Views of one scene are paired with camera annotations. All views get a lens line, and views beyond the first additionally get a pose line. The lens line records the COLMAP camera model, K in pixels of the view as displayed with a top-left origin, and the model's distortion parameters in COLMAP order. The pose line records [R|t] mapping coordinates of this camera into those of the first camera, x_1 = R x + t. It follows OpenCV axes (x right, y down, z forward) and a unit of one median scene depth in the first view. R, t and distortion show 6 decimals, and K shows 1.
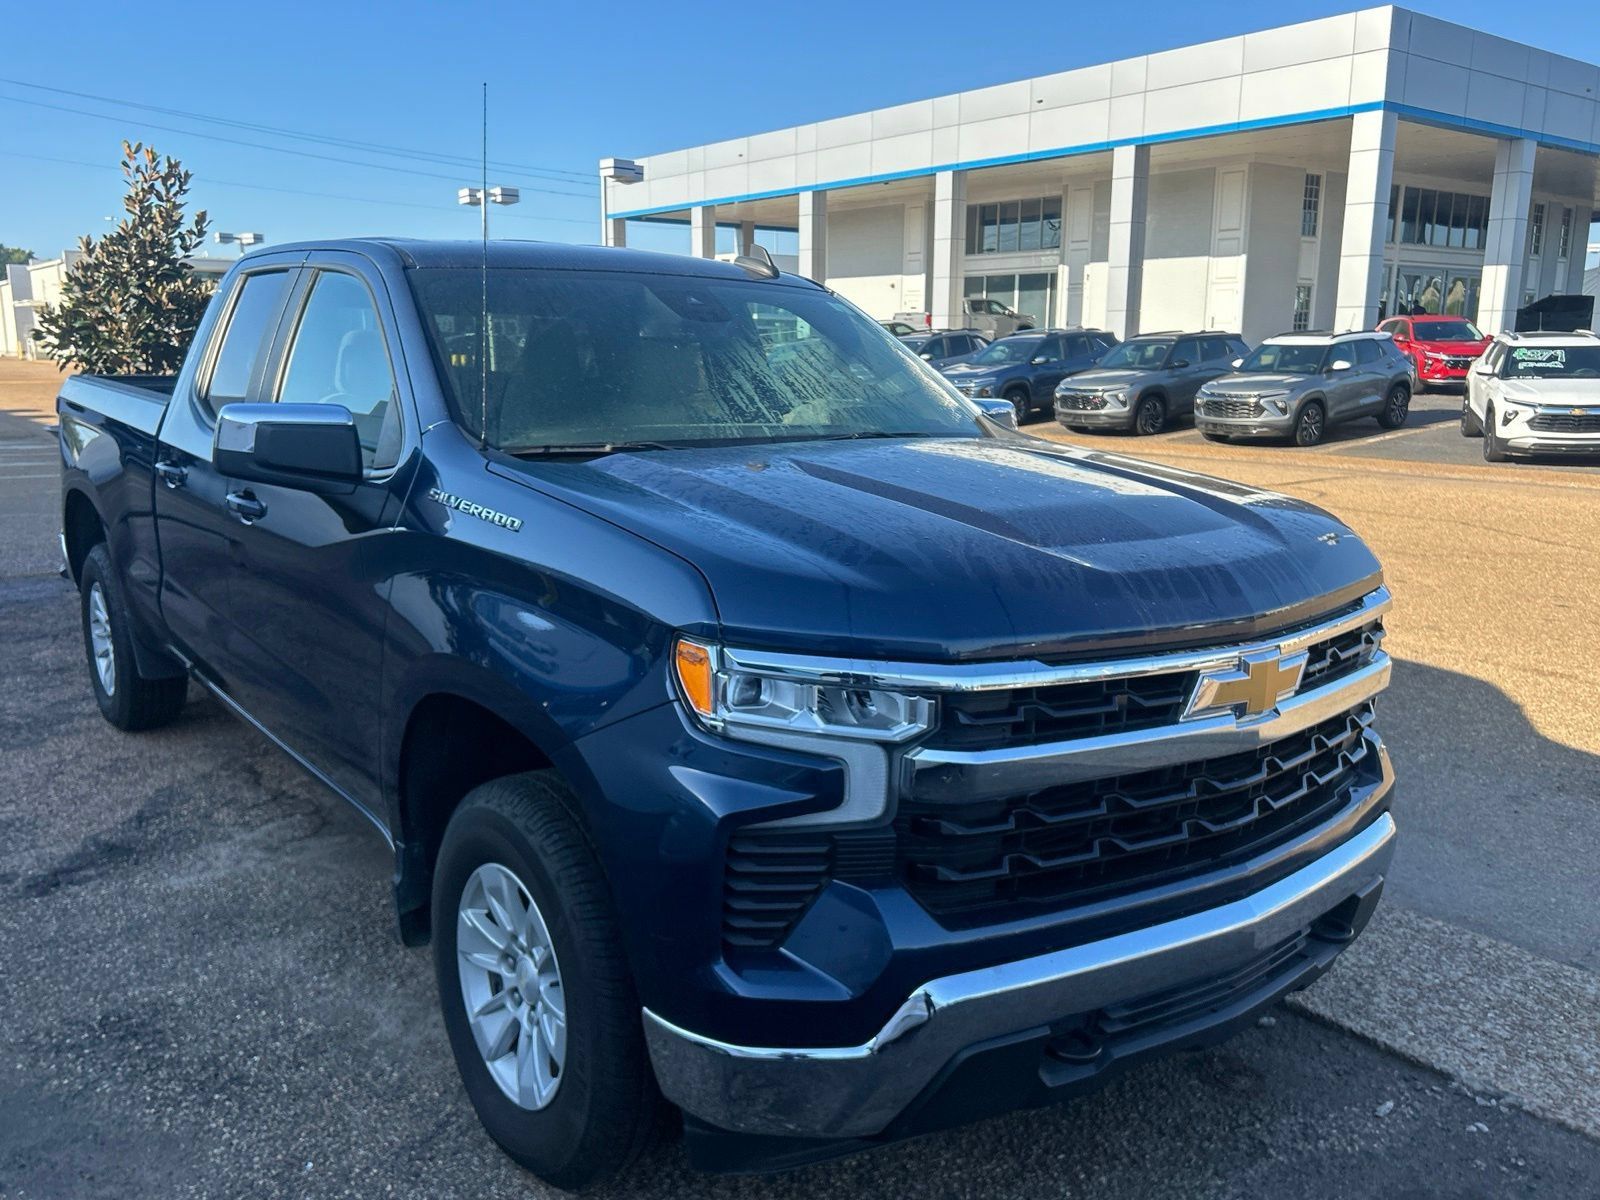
lens RADIAL K [[1316.2, 0, 788.1], [0, 1316.2, 618.9], [0, 0, 1]] dist [0.039767, -0.042660]
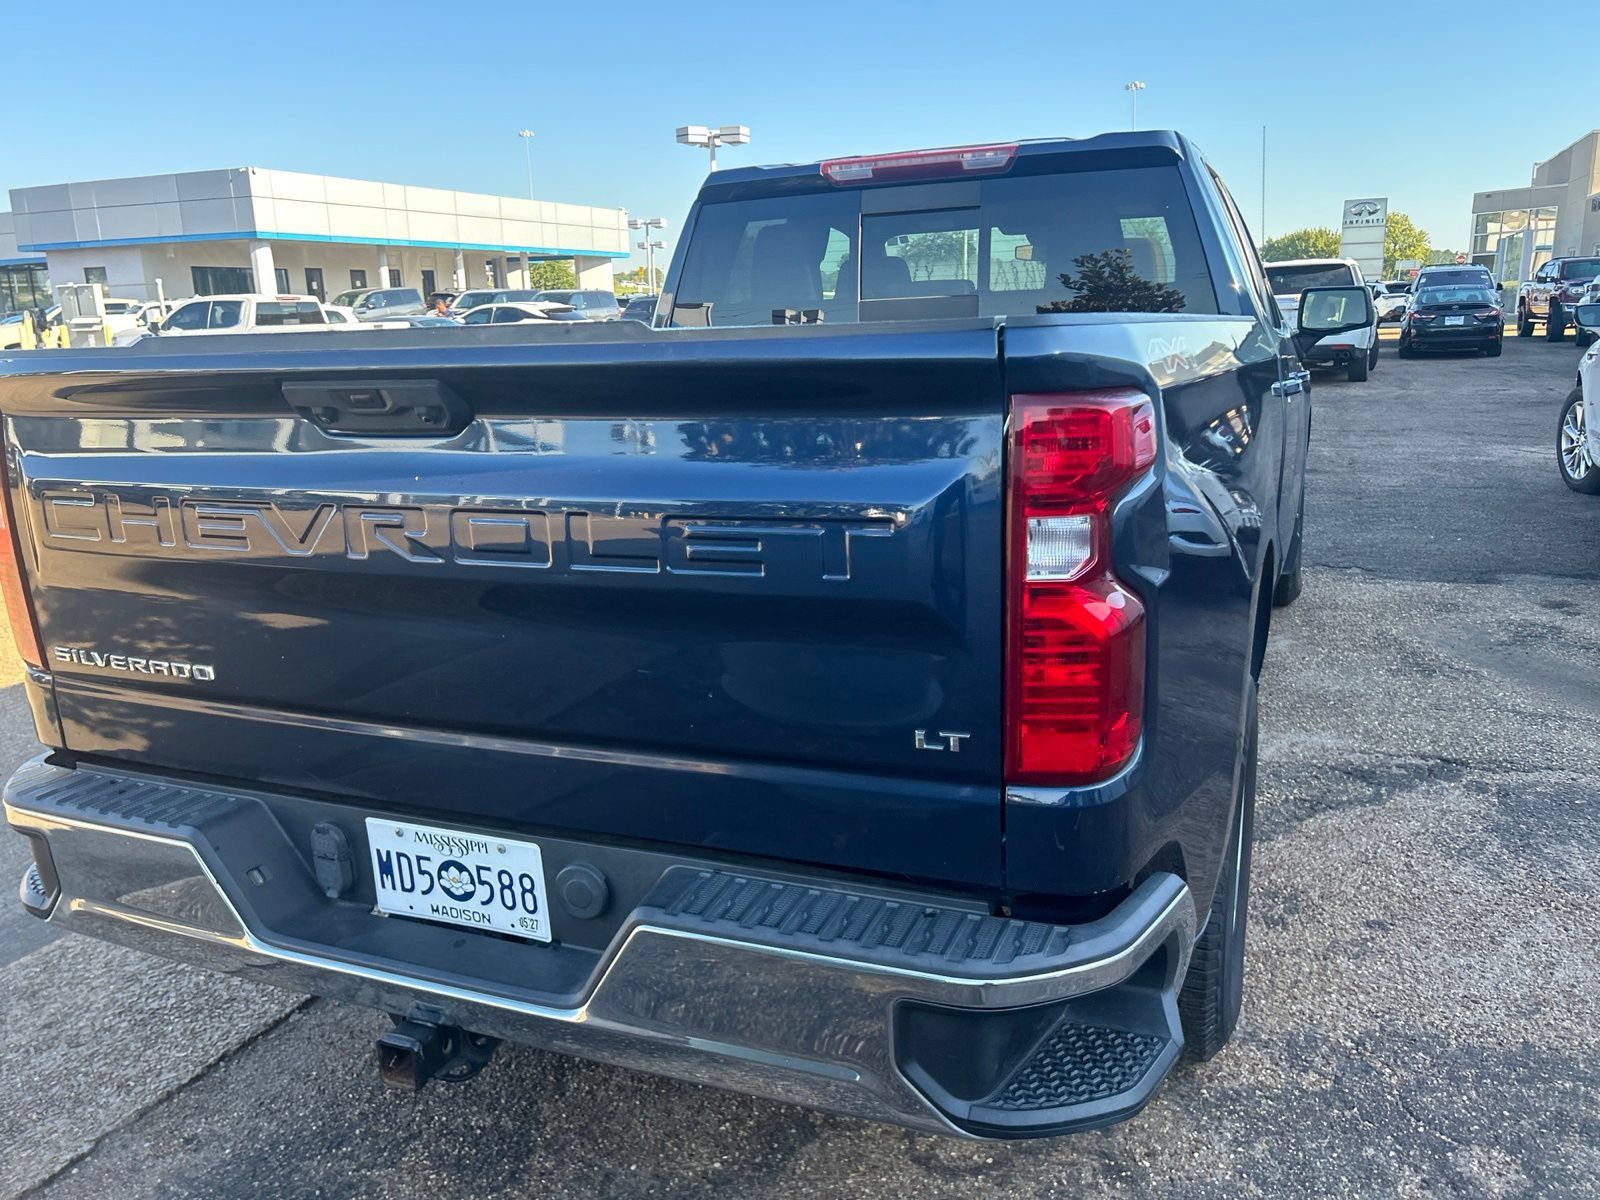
lens RADIAL K [[1205.7, 0, 815.4], [0, 1205.7, 606.9], [0, 0, 1]] dist [0.049566, -0.052021]
pose [[-0.496341, -0.205448, 0.843467, -1.025330], [0.198624, 0.918946, 0.340714, -0.315225], [-0.845100, 0.336643, -0.415304, 1.657901]]
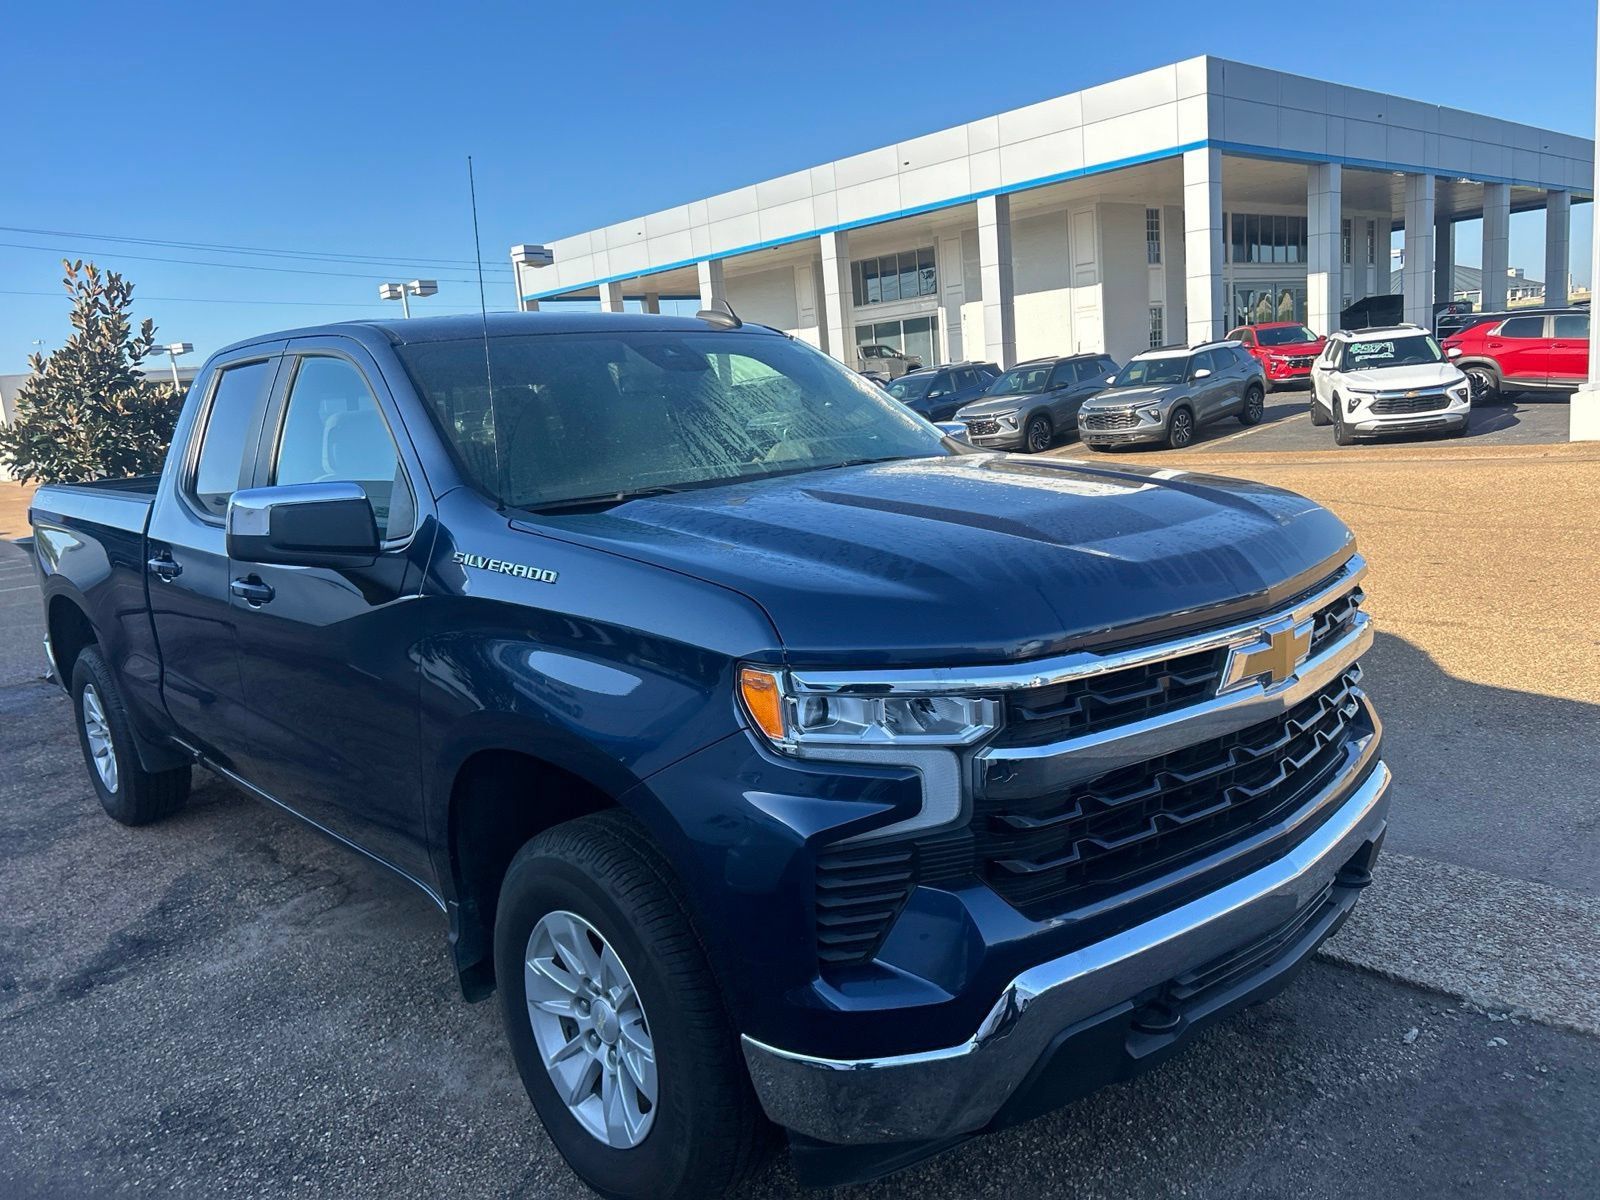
lens RADIAL K [[1205.7, 0, 813.7], [0, 1205.7, 621.4], [0, 0, 1]] dist [0.049566, -0.052021]
pose [[0.991438, -0.105520, 0.076916, -0.047476], [0.107176, 0.994082, -0.017716, 0.000951], [-0.074592, 0.025808, 0.996880, 0.030783]]
